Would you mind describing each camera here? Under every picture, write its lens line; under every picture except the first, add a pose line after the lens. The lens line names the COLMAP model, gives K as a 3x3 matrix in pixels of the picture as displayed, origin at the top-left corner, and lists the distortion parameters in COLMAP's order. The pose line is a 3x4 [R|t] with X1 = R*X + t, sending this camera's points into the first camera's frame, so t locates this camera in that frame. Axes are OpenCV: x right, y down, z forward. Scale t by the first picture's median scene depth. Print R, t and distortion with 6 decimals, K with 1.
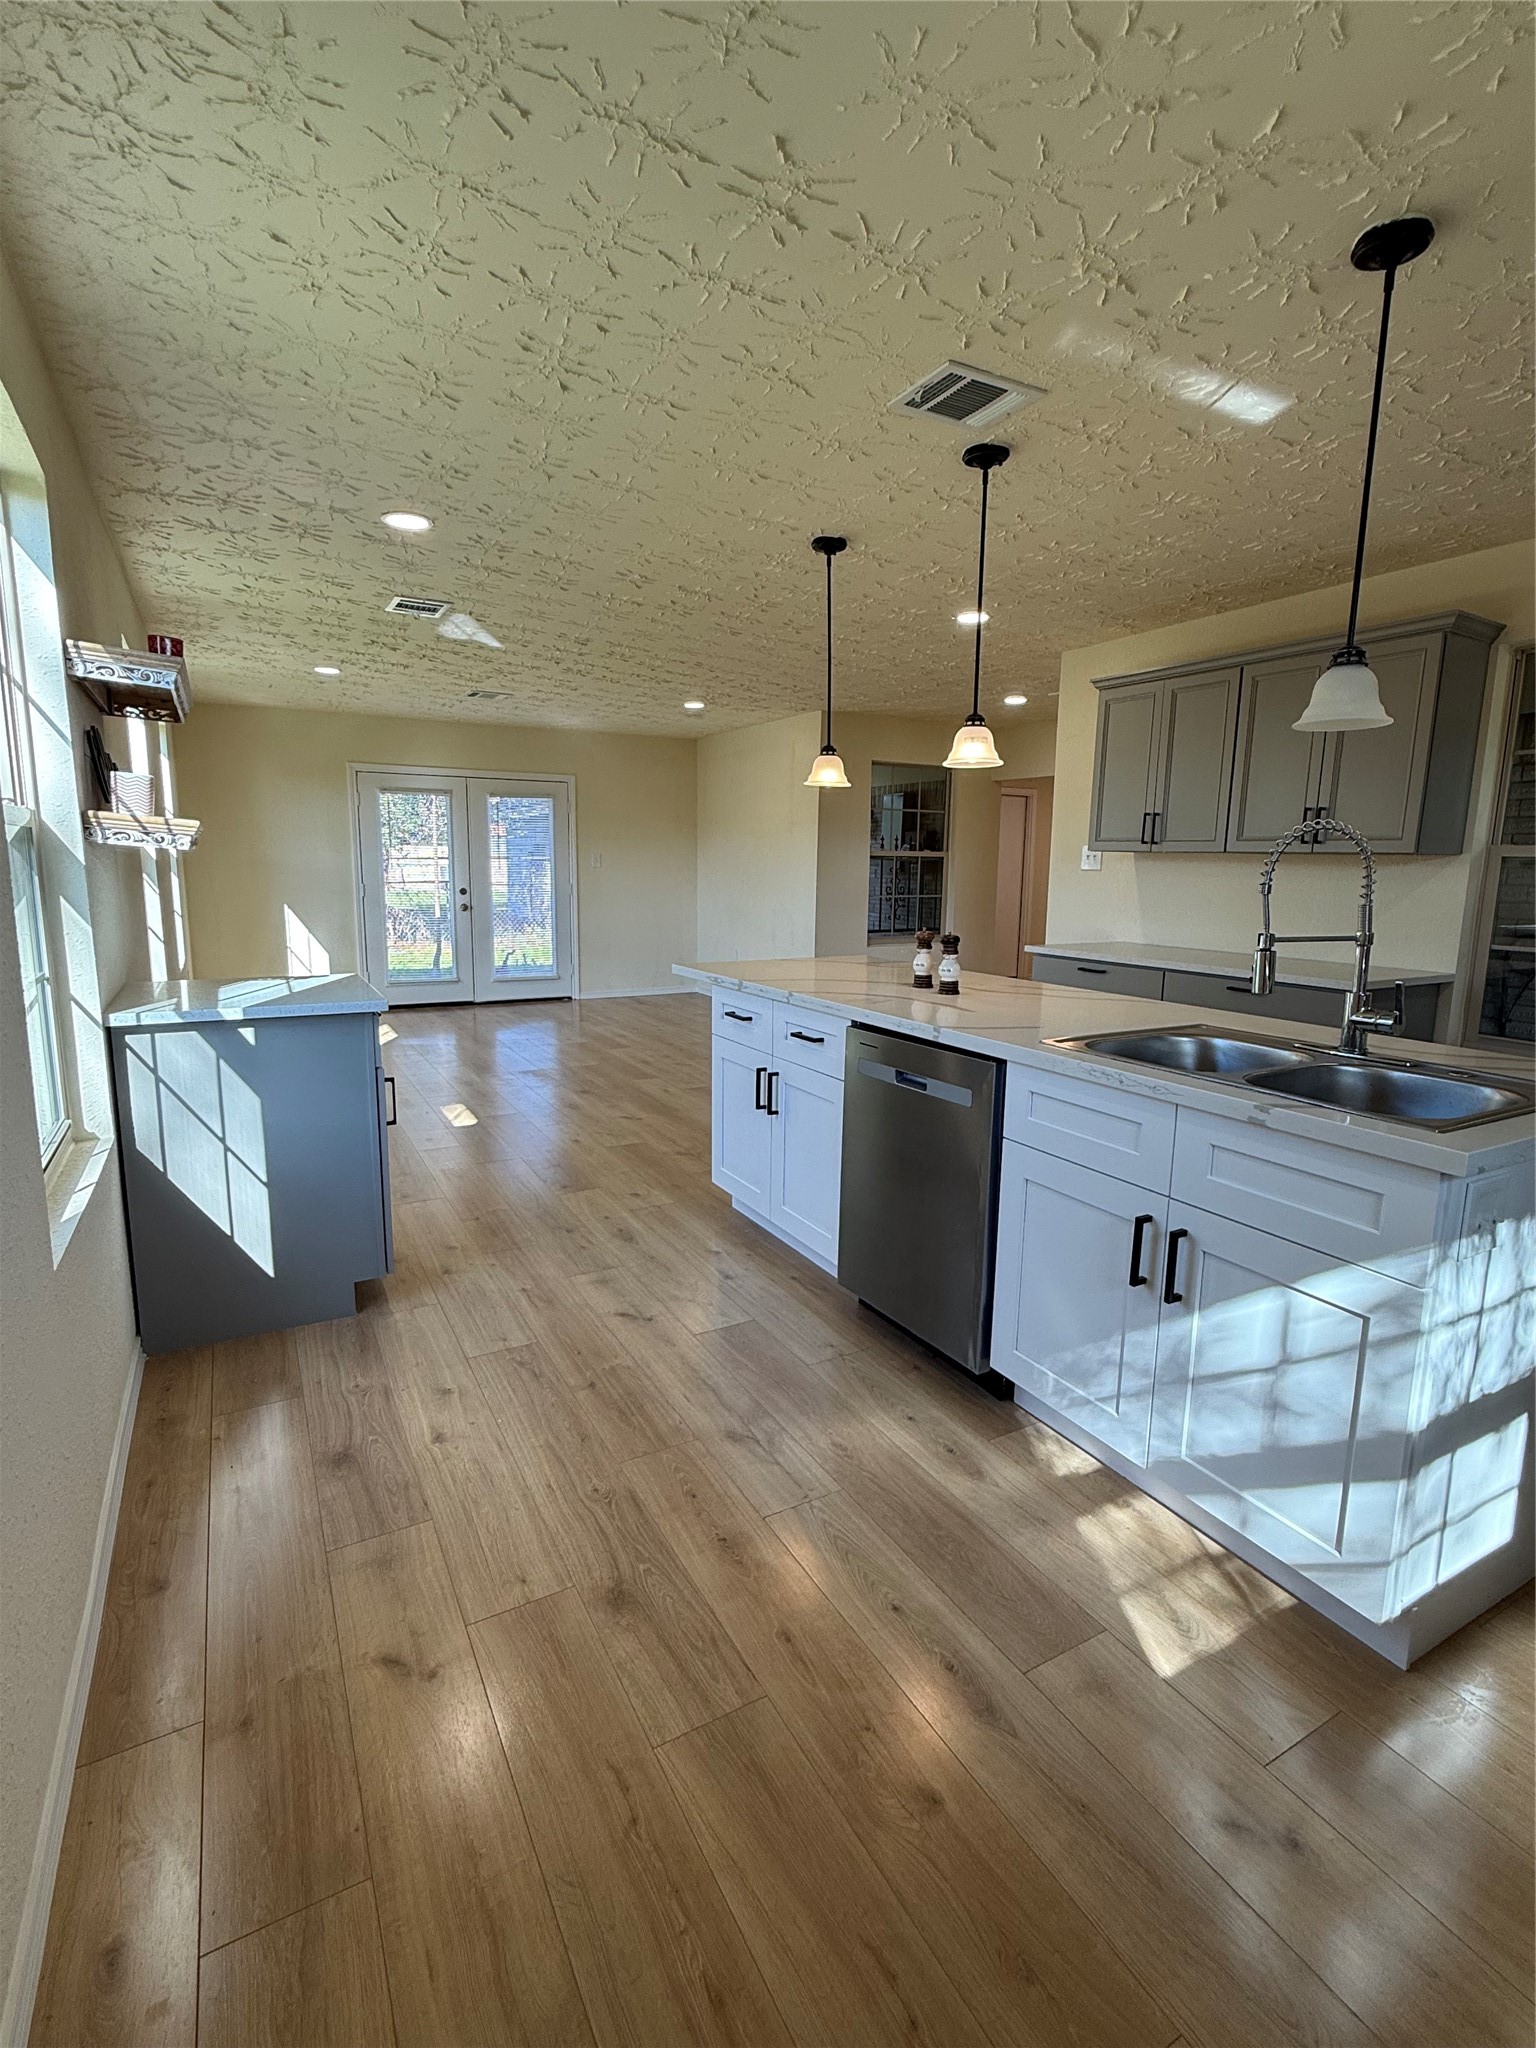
lens RADIAL K [[962.8, 0, 770.9], [0, 962.8, 1018.8], [0, 0, 1]] dist [0.002629, 0.001665]
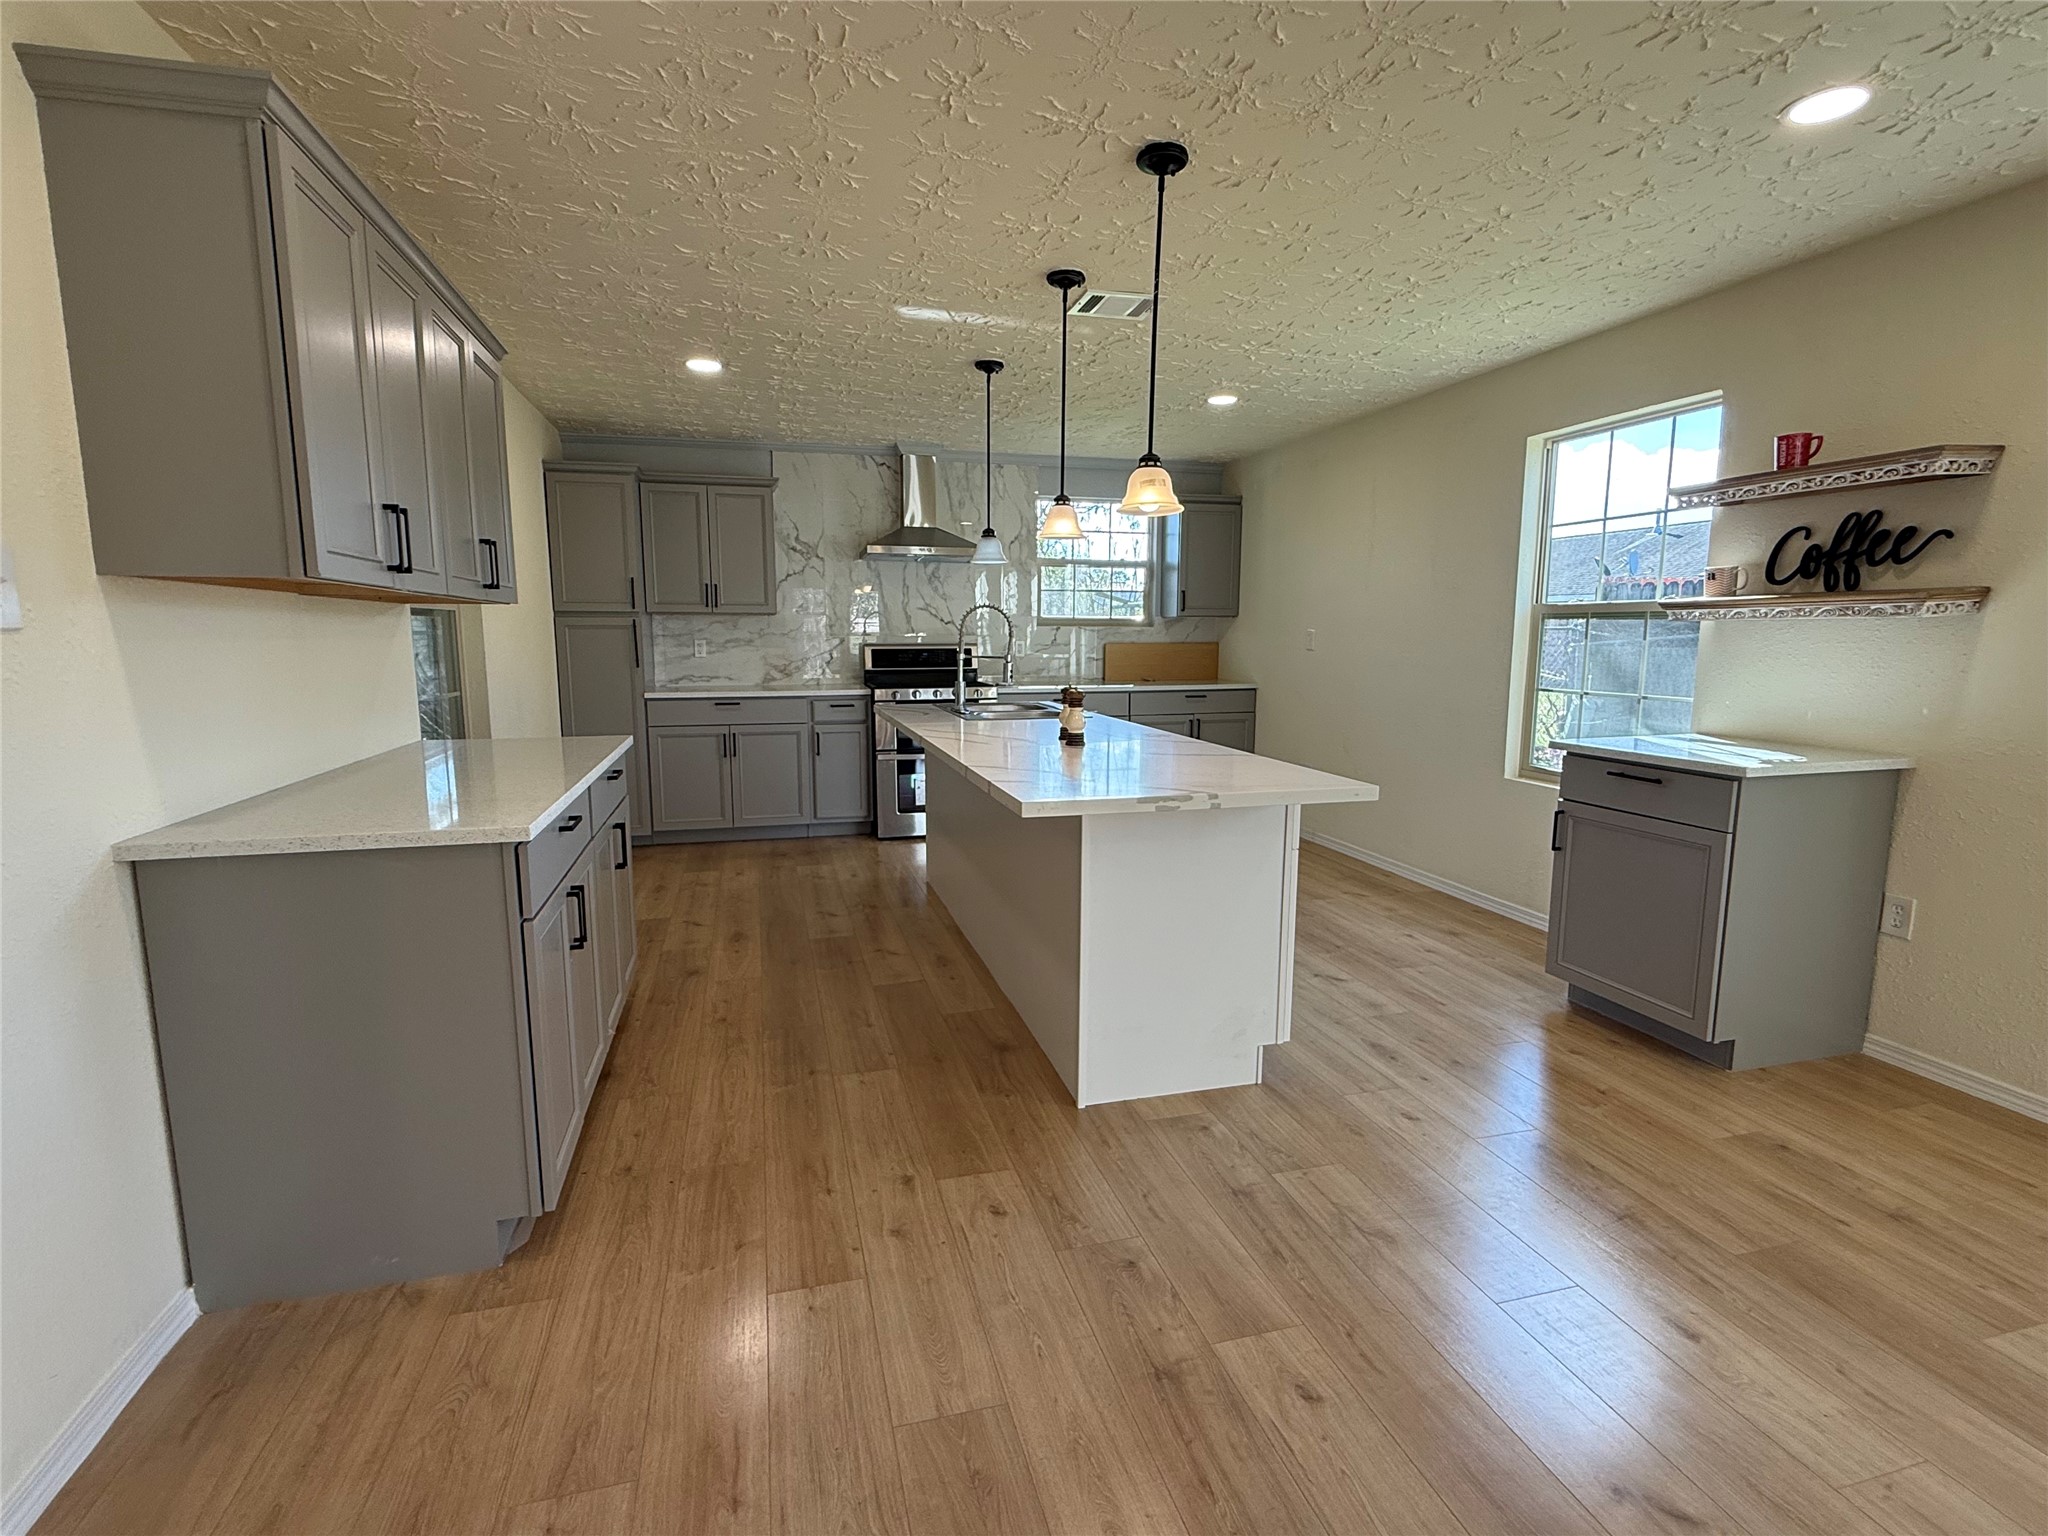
lens RADIAL K [[962.8, 0, 1023.5], [0, 962.8, 768.3], [0, 0, 1]] dist [0.002629, 0.001665]
pose [[-0.971179, -0.047223, 0.233626, -0.037100], [0.025975, 0.953371, 0.300681, -0.416502], [-0.236931, 0.298083, -0.924667, 2.585542]]
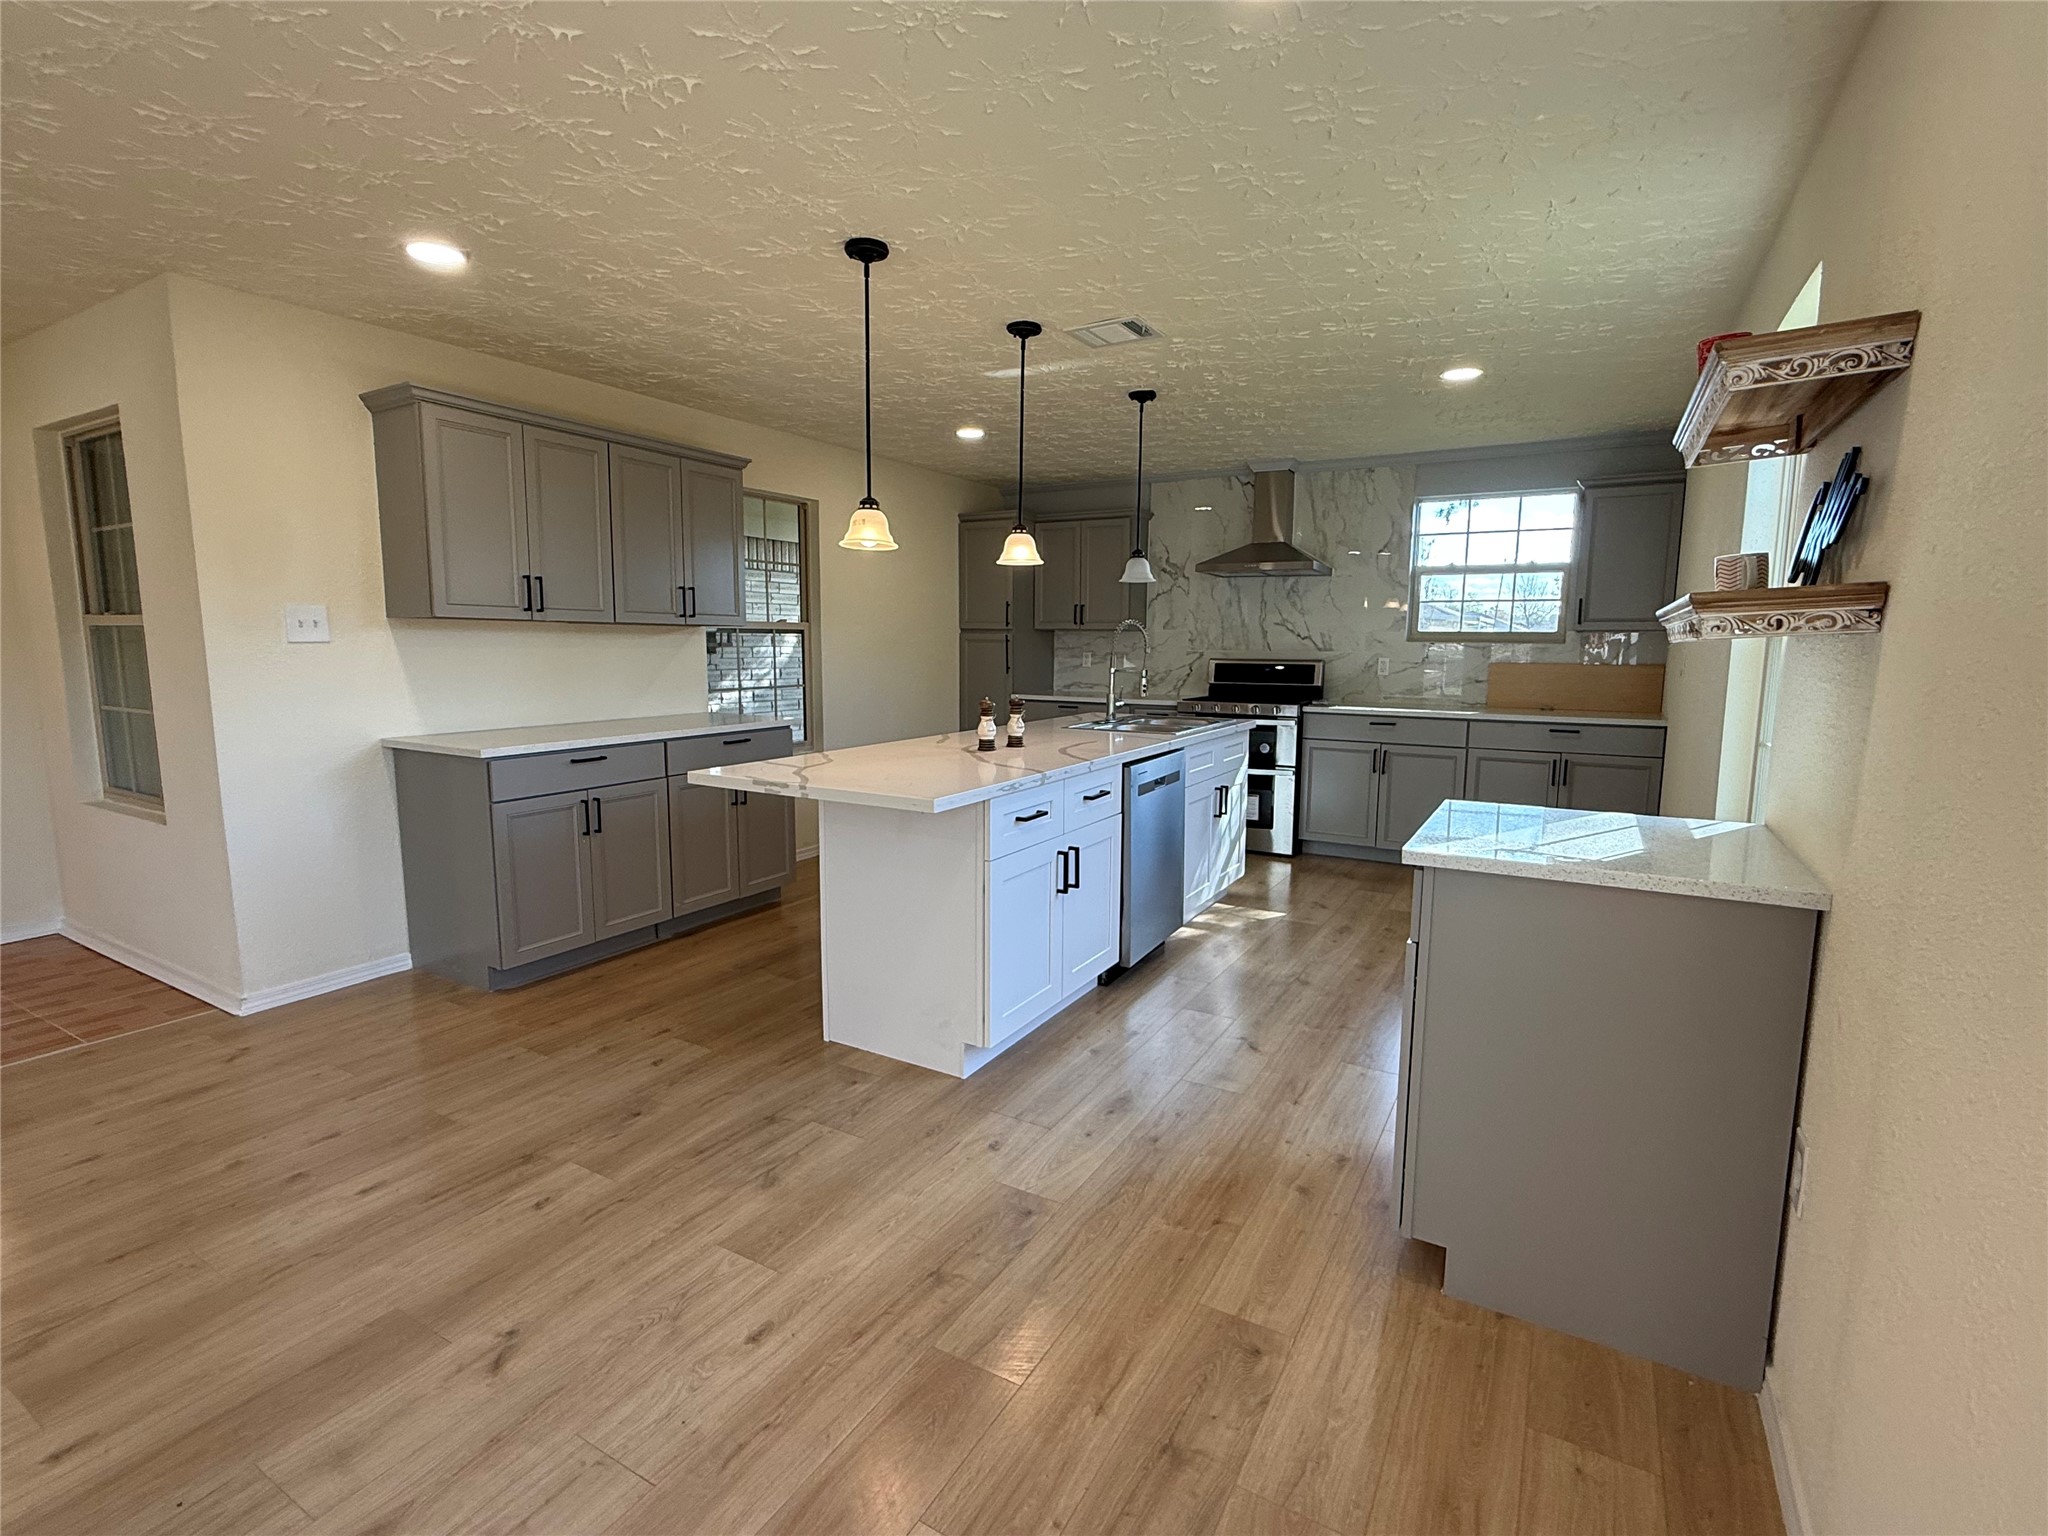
lens RADIAL K [[962.8, 0, 1025.8], [0, 962.8, 767.6], [0, 0, 1]] dist [0.002629, 0.001665]
pose [[-0.510061, -0.130064, 0.850248, -1.087767], [0.127136, 0.966243, 0.224076, -0.341818], [-0.850690, 0.222390, -0.476308, 1.982666]]
